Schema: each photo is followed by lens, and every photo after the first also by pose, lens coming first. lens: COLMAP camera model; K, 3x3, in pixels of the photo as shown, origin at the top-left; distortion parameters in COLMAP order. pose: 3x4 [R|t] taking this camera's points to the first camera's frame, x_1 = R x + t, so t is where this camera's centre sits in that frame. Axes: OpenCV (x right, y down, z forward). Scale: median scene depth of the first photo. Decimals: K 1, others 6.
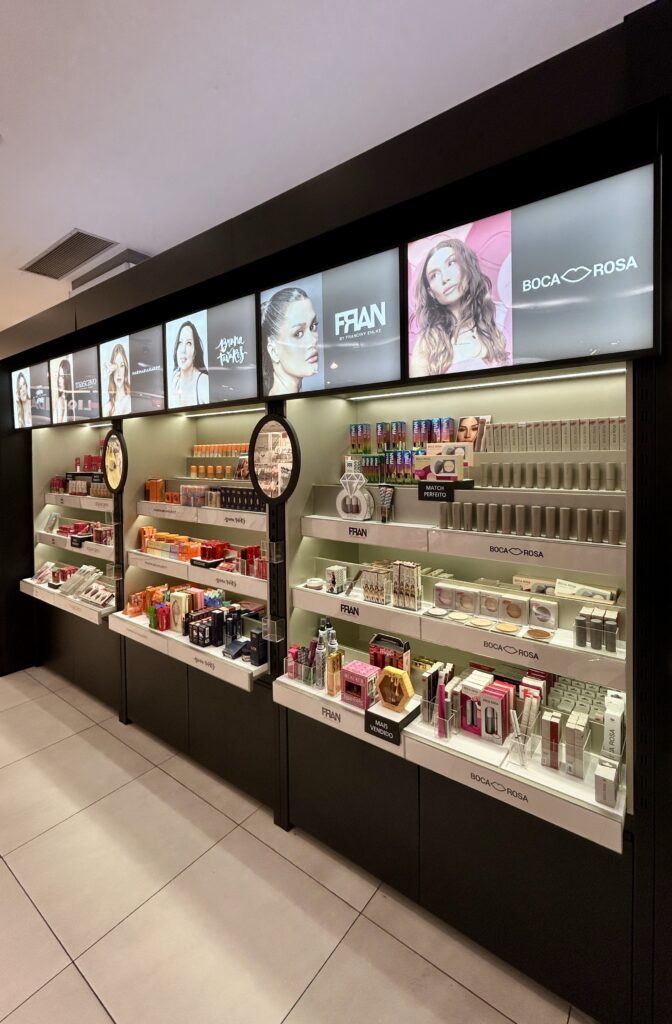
lens RADIAL K [[441.0, 0, 364.9], [0, 441.0, 463.9], [0, 0, 1]] dist [-0.008230, -0.000163]
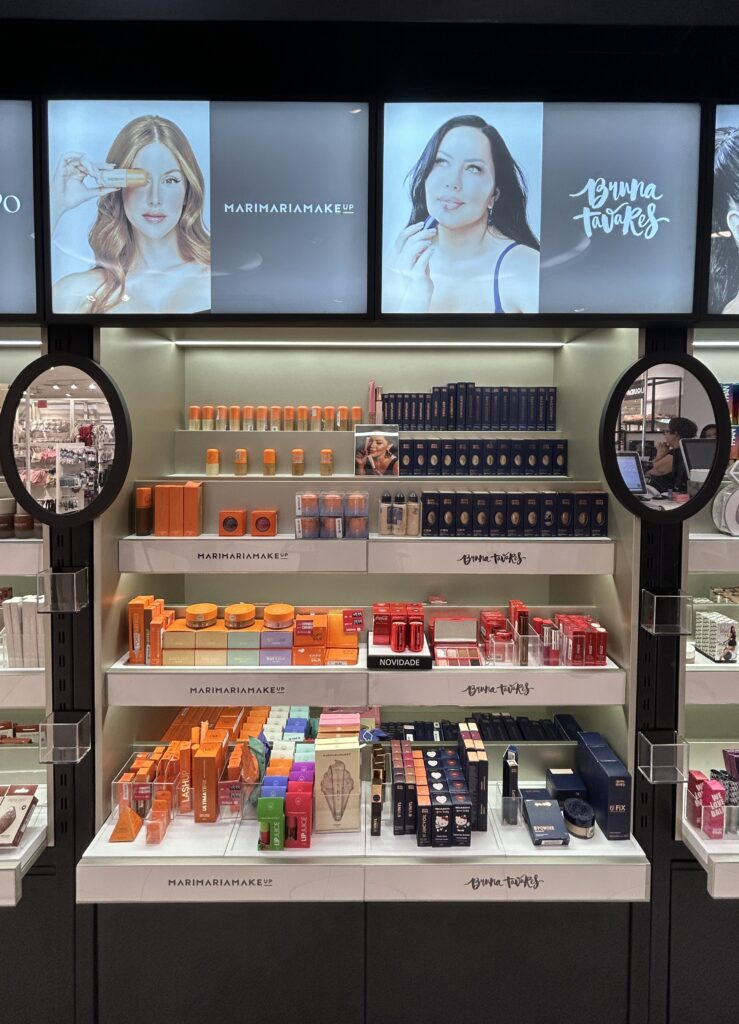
lens RADIAL K [[591.2, 0, 367.8], [0, 591.2, 451.6], [0, 0, 1]] dist [0.007452, 0.001188]
pose [[0.813094, -0.006476, 0.582097, -0.341568], [0.000948, 0.999952, 0.009799, 0.000738], [-0.582132, -0.007416, 0.813060, 0.238438]]
